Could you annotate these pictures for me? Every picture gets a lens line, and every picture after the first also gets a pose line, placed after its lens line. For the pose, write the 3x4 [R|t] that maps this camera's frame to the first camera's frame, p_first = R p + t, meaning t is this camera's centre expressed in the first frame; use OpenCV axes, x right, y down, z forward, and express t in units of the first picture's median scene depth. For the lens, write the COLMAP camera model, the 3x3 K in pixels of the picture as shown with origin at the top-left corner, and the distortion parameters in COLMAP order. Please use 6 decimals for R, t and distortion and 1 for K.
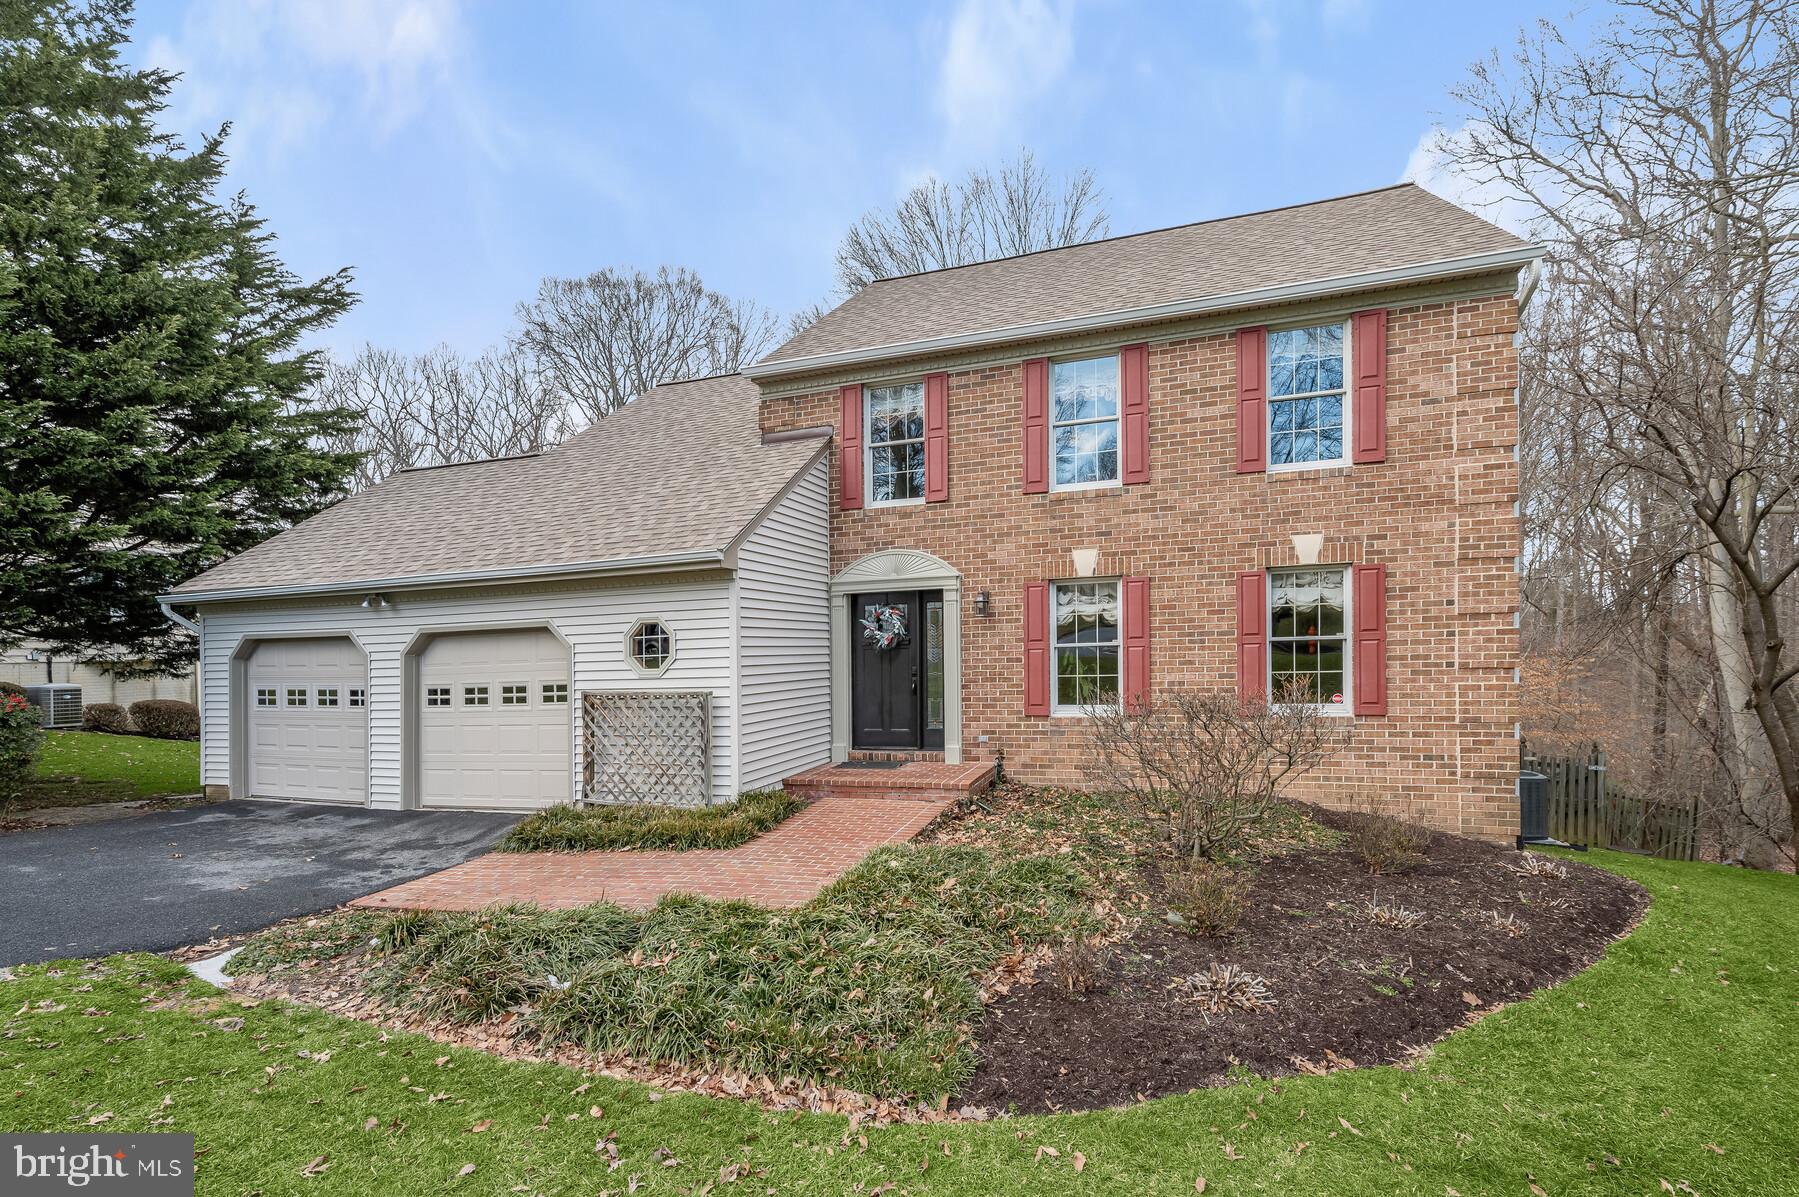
lens RADIAL K [[851.2, 0, 901.7], [0, 851.2, 679.7], [0, 0, 1]] dist [0.003365, 0.000332]
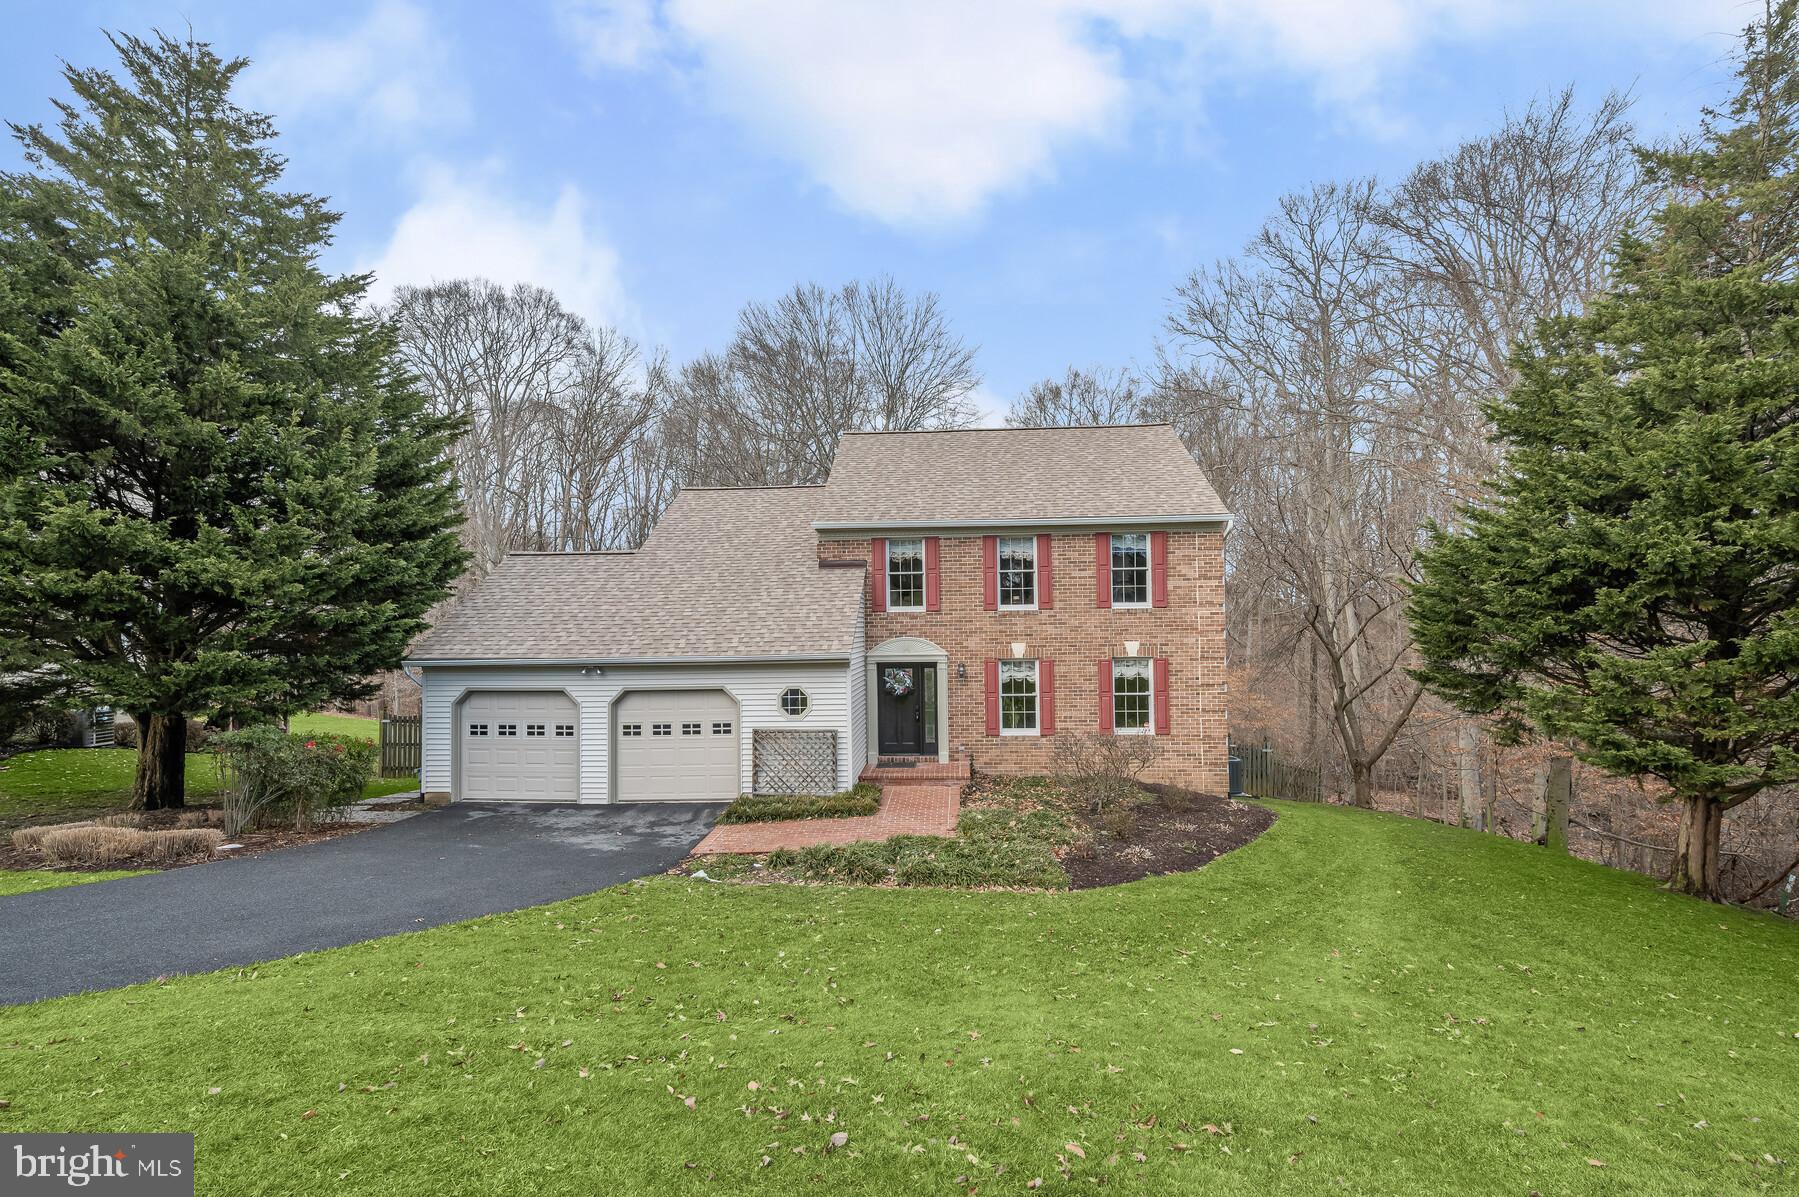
lens RADIAL K [[801.0, 0, 903.5], [0, 801.0, 619.4], [0, 0, 1]] dist [0.000993, 0.000138]
pose [[0.969784, 0.013450, 0.243593, -0.466715], [-0.000535, 0.998594, -0.053007, -0.118731], [-0.243963, 0.051275, 0.968428, -0.637186]]
